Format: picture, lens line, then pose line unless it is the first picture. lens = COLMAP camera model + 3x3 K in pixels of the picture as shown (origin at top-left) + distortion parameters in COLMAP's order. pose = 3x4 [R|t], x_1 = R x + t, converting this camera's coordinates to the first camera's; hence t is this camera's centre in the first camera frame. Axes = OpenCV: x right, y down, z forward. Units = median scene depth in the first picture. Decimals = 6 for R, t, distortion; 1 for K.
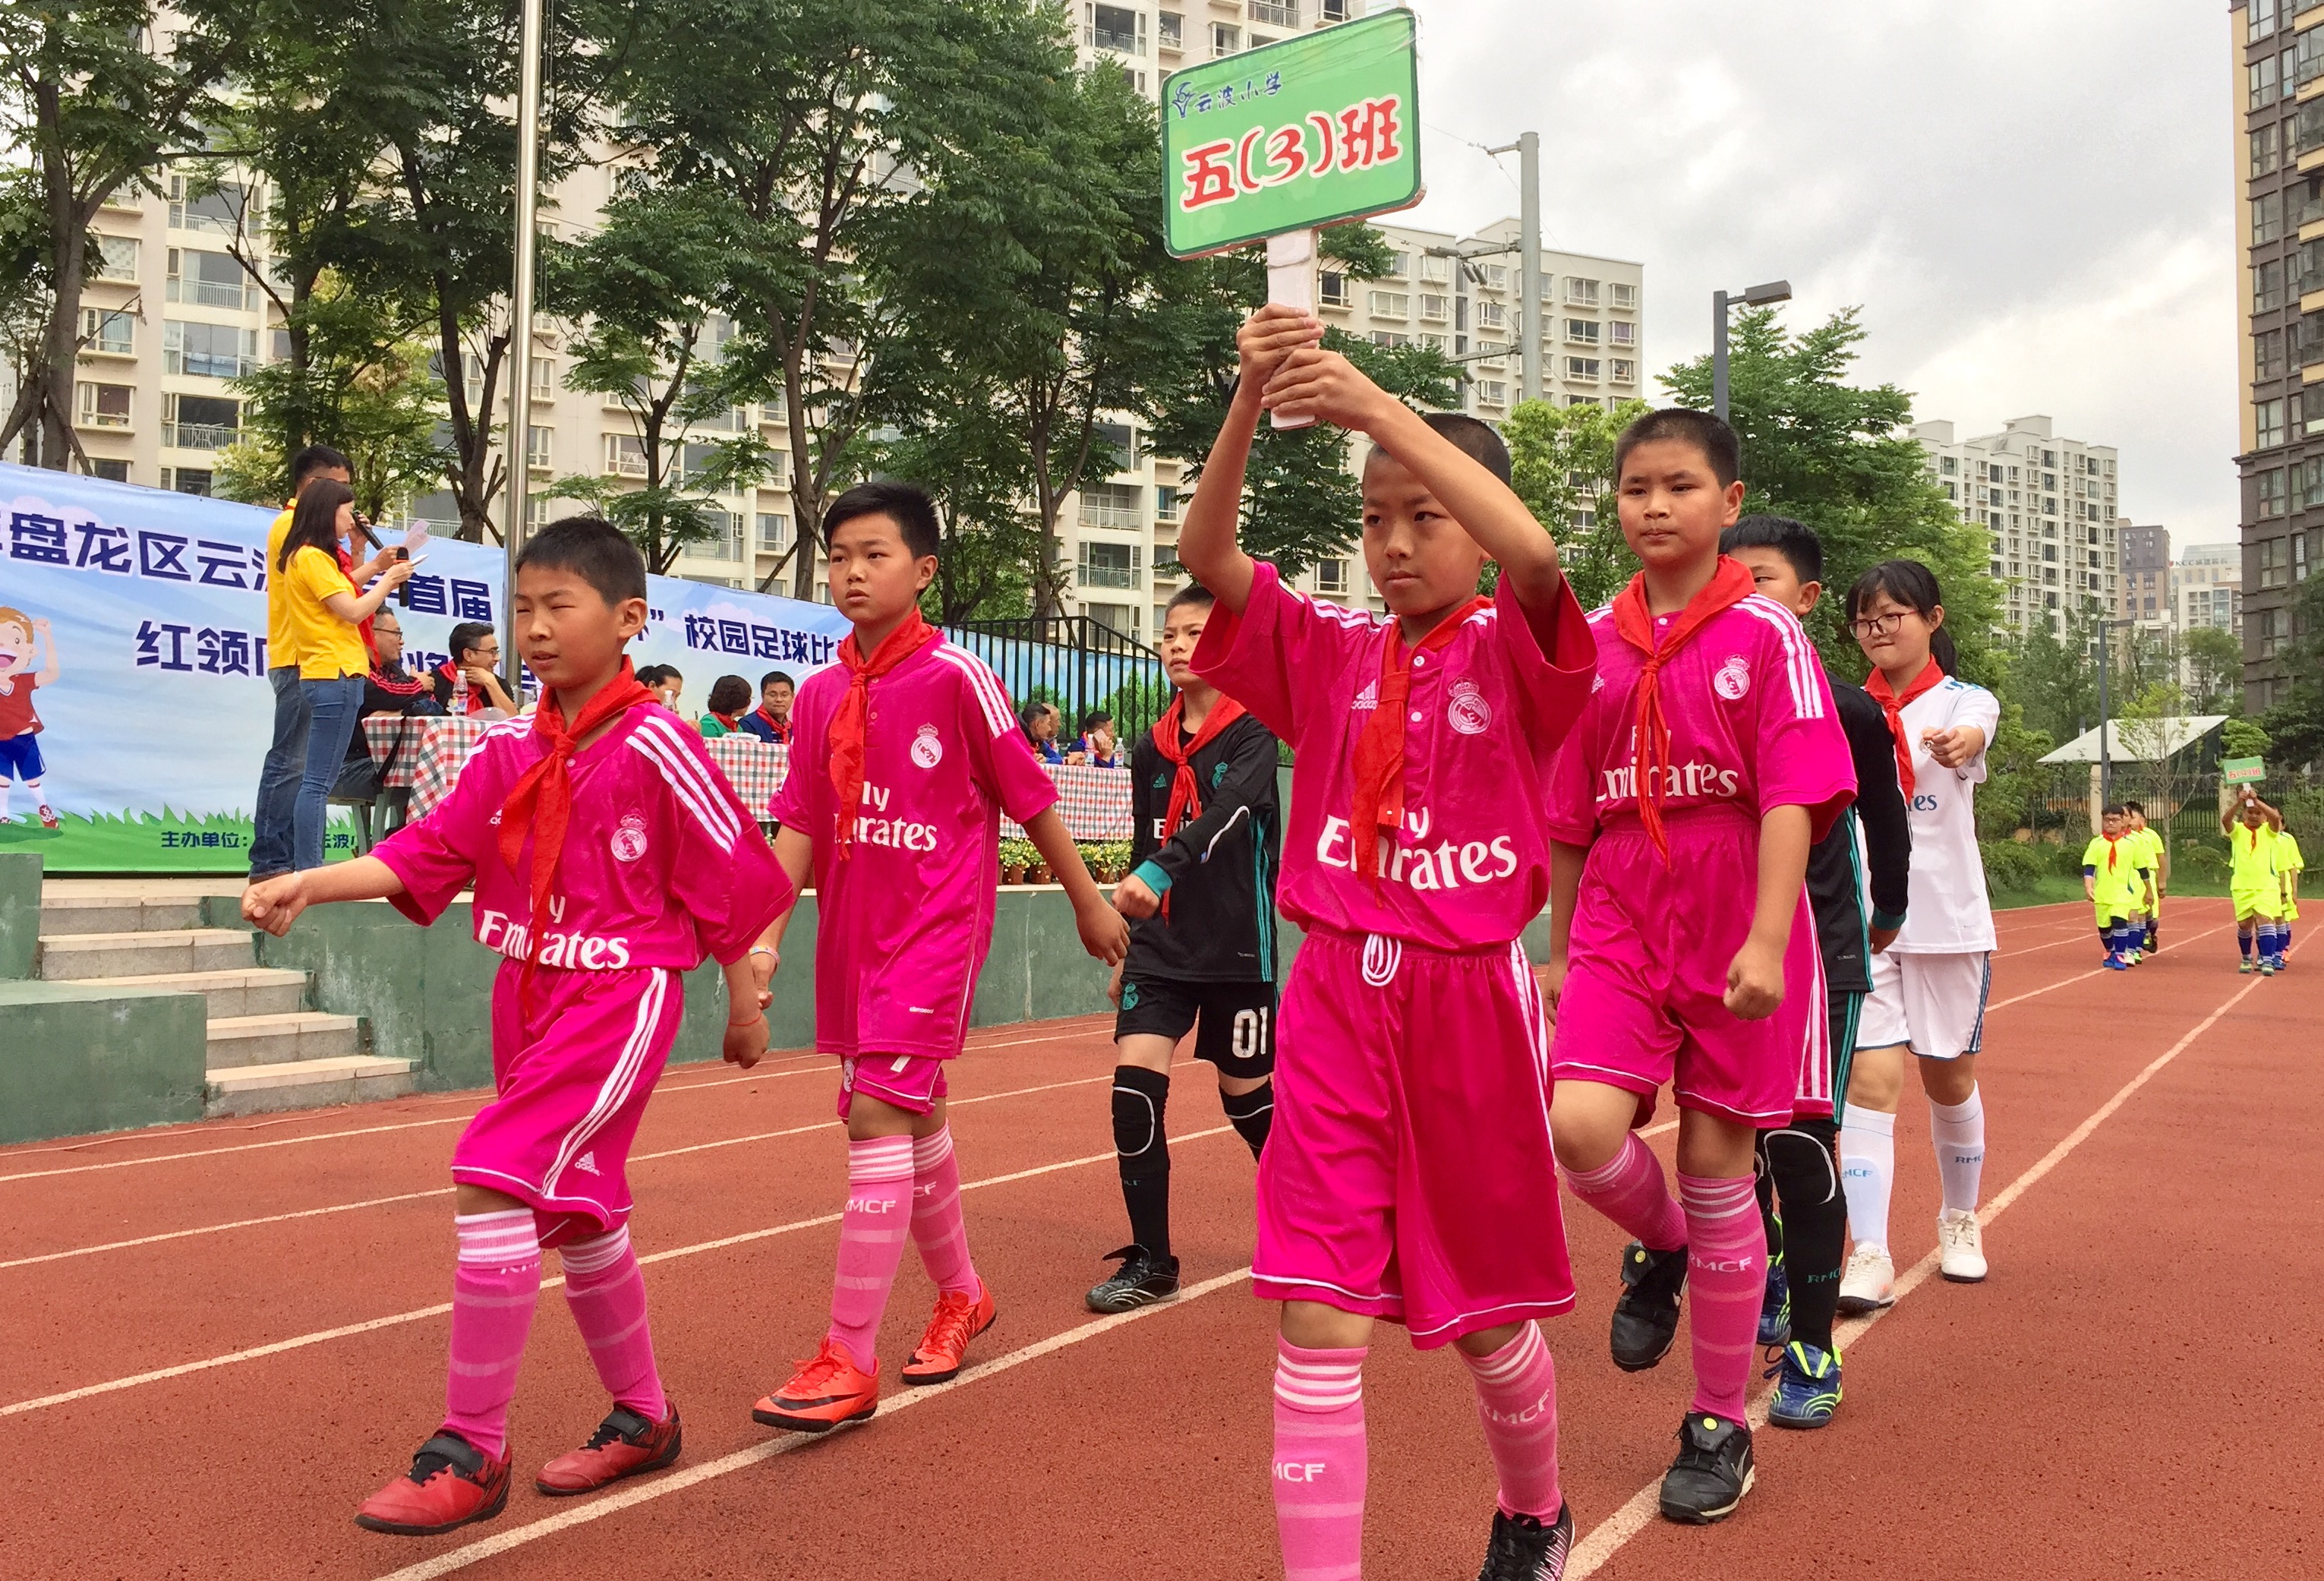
lens RADIAL K [[2107.2, 0, 1162.0], [0, 2107.2, 790.5], [0, 0, 1]] dist [0.020948, -0.008655]
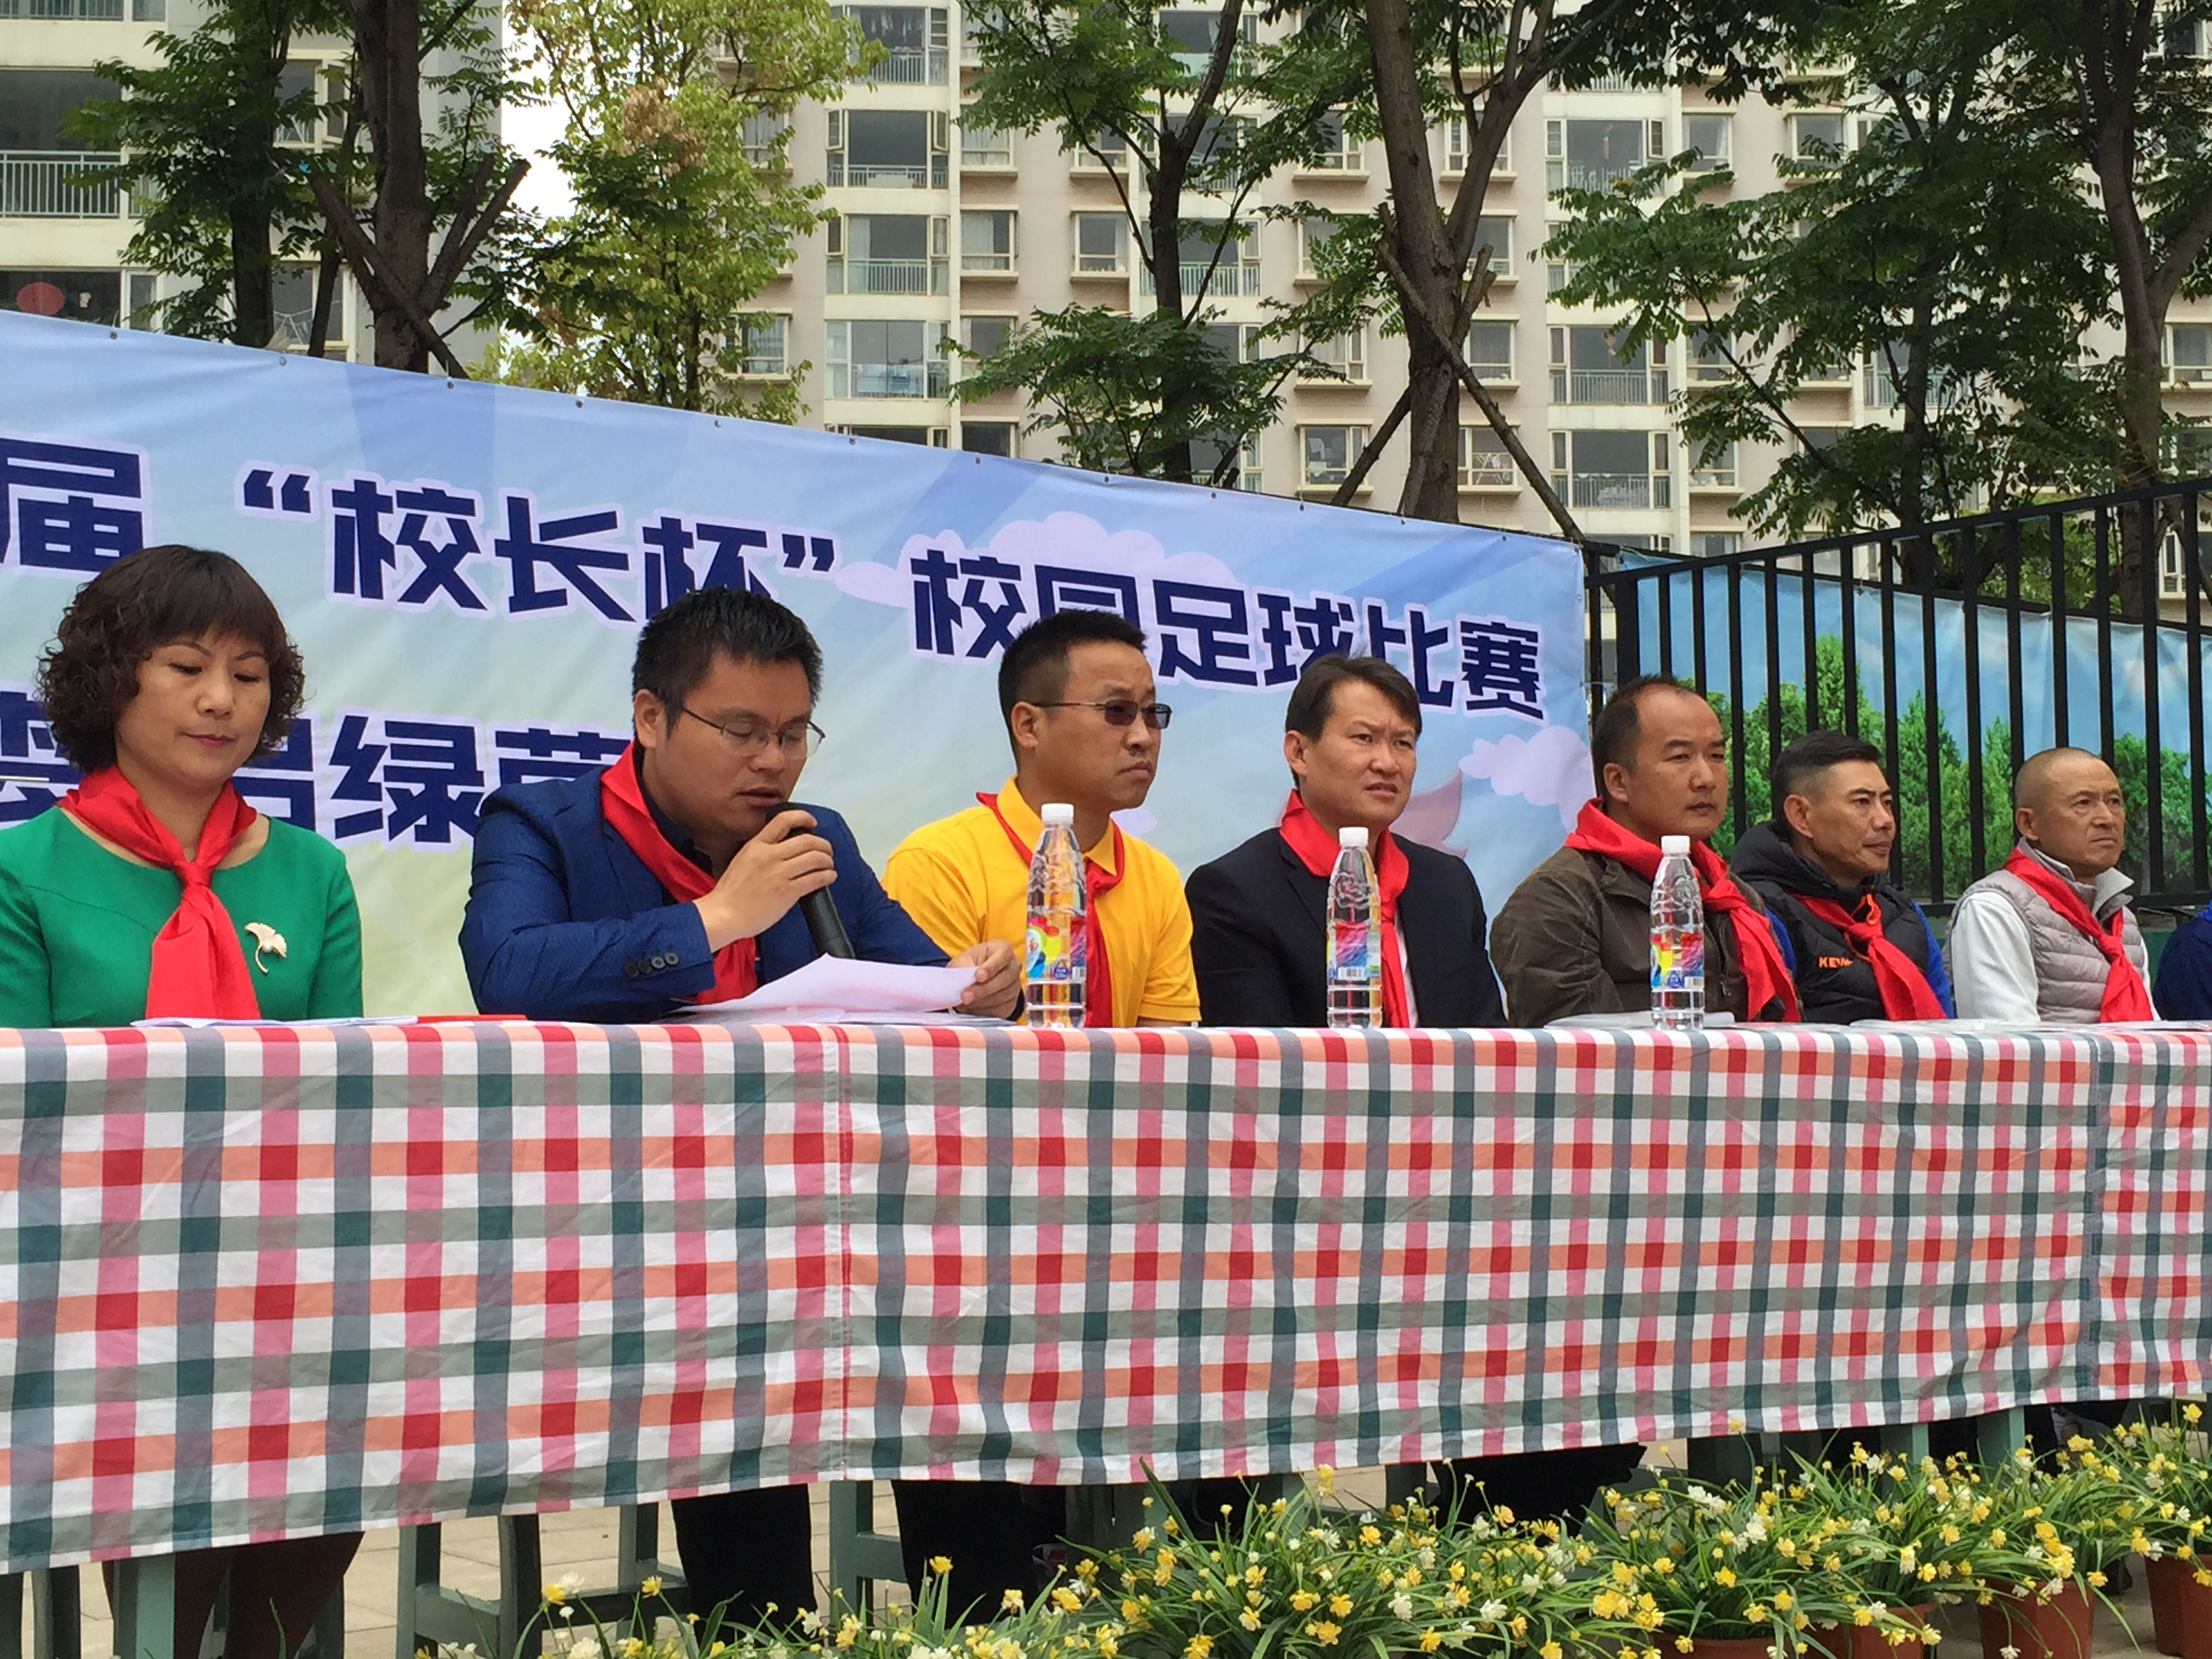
lens RADIAL K [[3069.7, 0, 1046.3], [0, 3069.7, 827.7], [0, 0, 1]] dist [0.069610, 0.035891]
pose [[0.912441, -0.039296, -0.407318, -0.020824], [0.019495, 0.998423, -0.052651, -0.019364], [0.408745, 0.040100, 0.911767, 0.710109]]
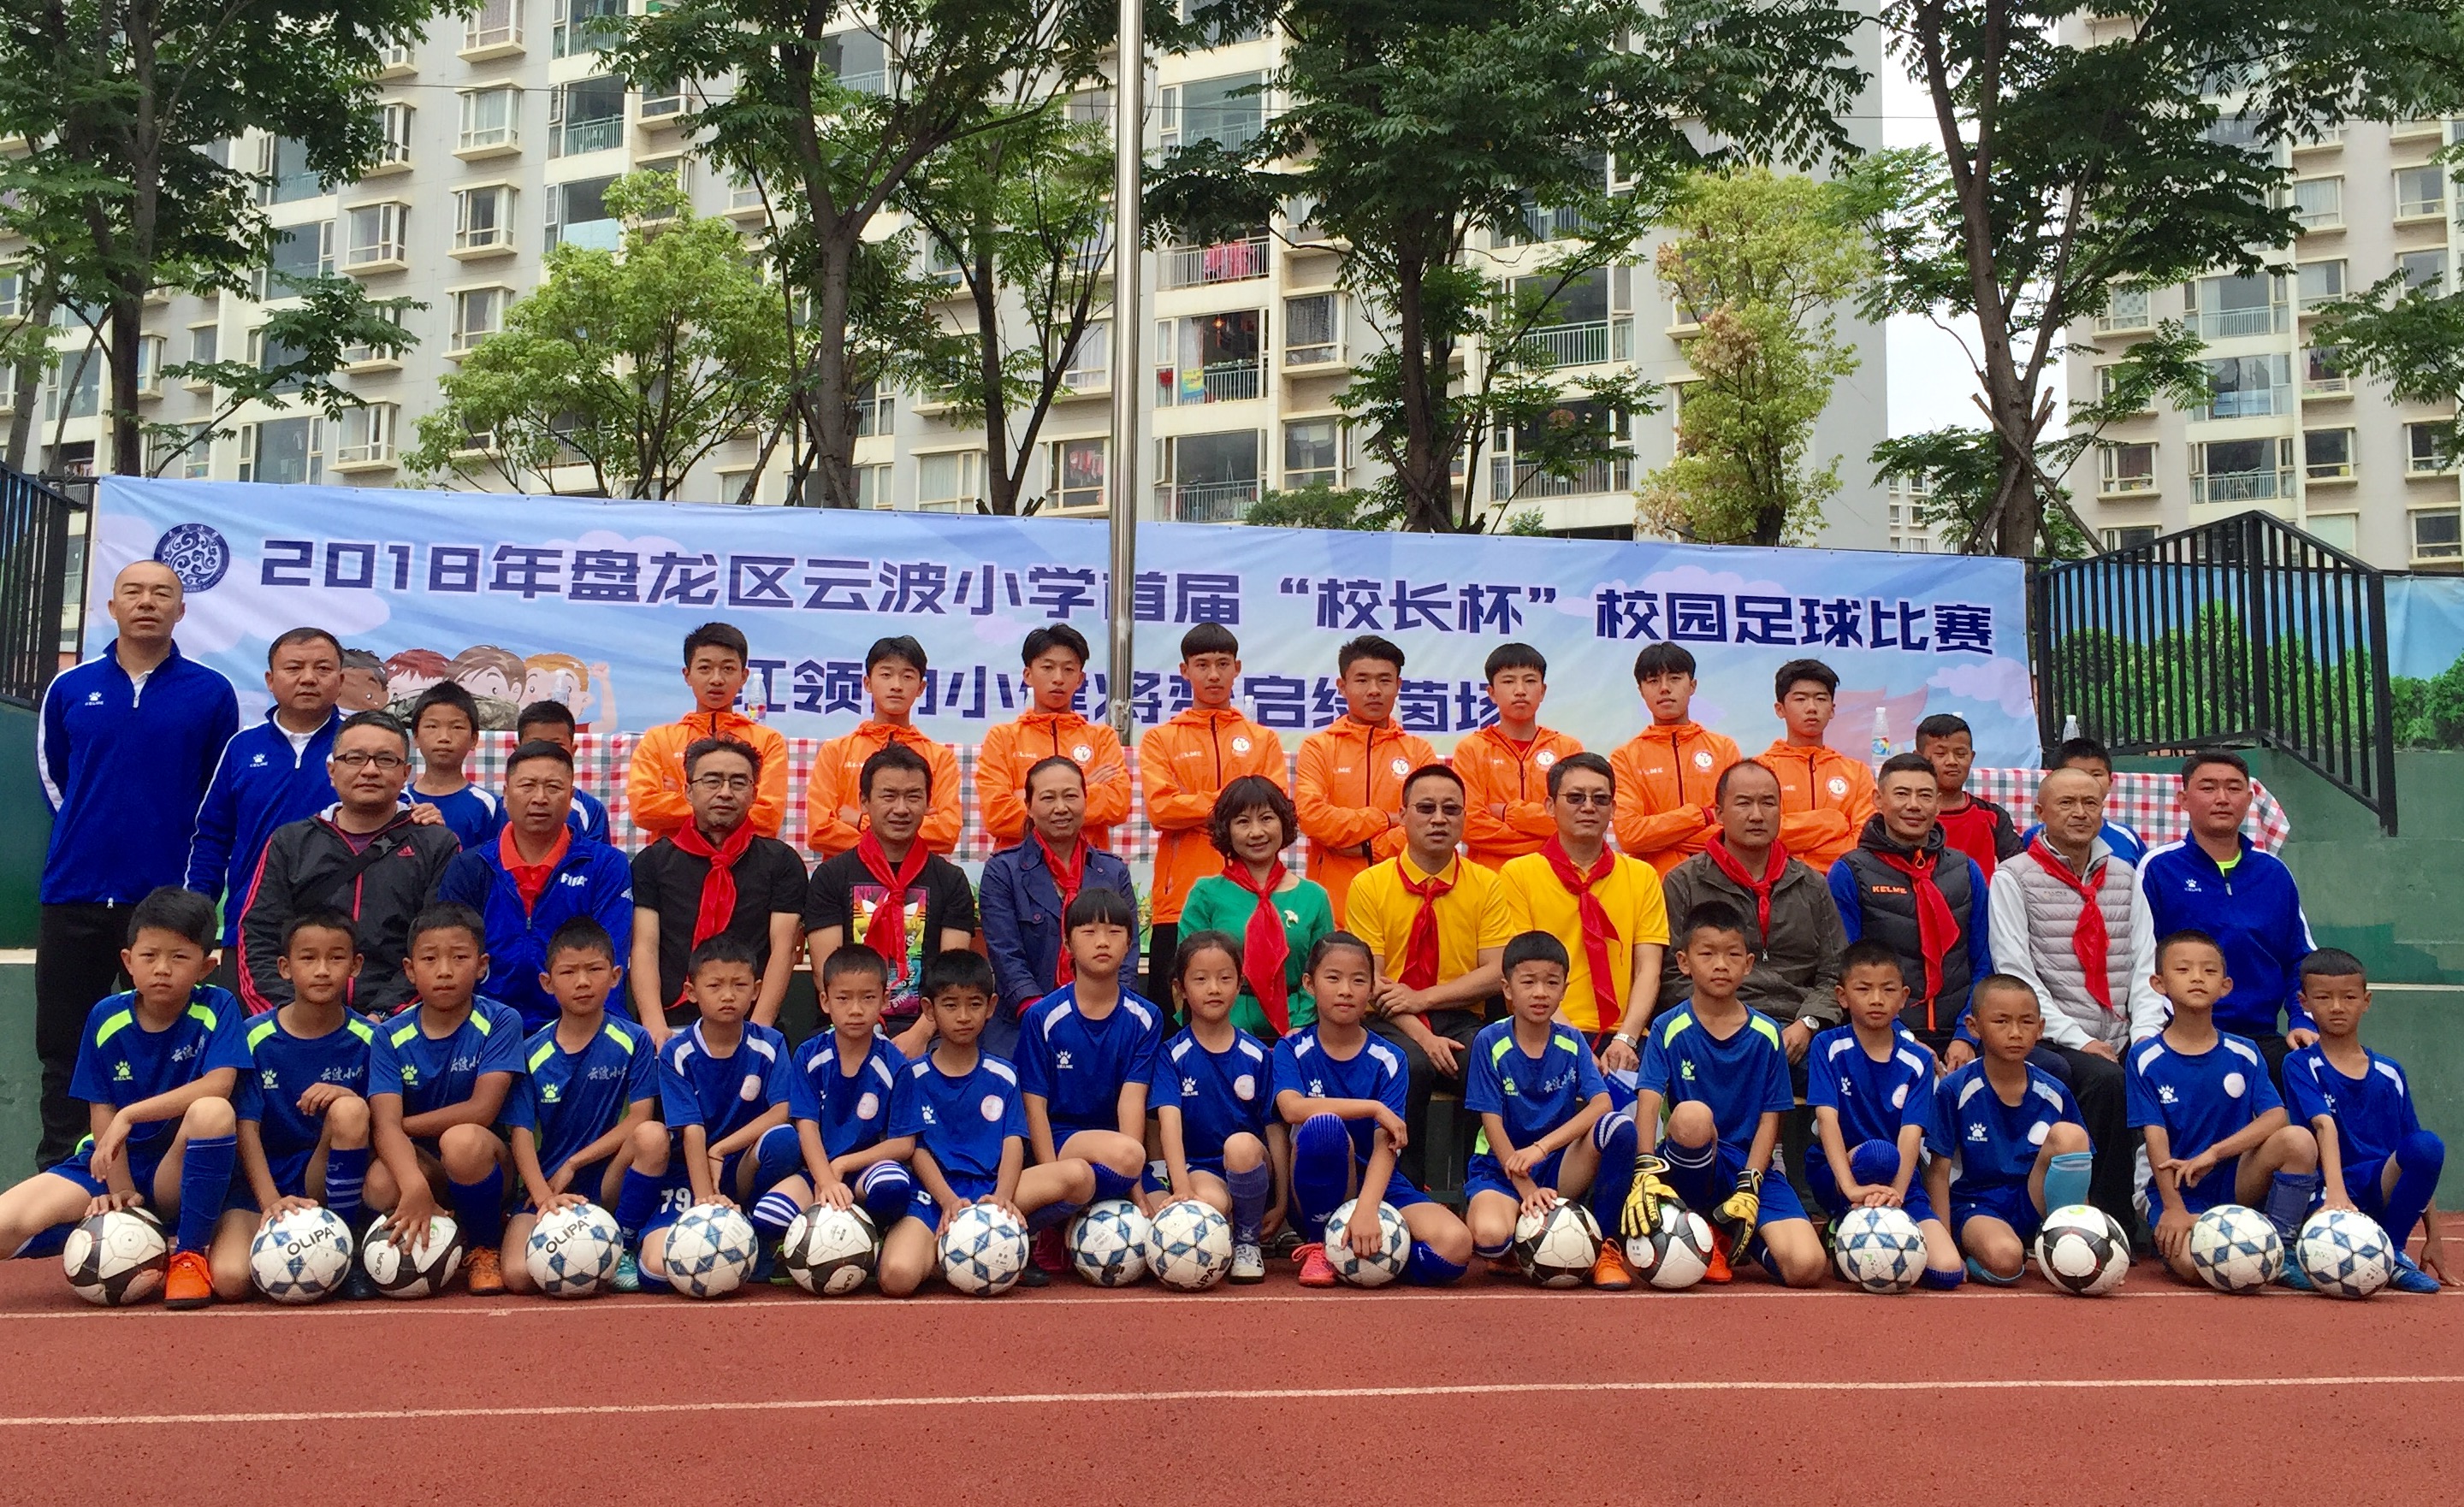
lens RADIAL K [[2359.8, 0, 1281.9], [0, 2359.8, 685.3], [0, 0, 1]] dist [0.065384, -0.004818]
pose [[0.616988, -0.085860, -0.782275, 0.386428], [0.014590, 0.995108, -0.097712, 0.027123], [0.786837, 0.048874, 0.615222, 0.539487]]
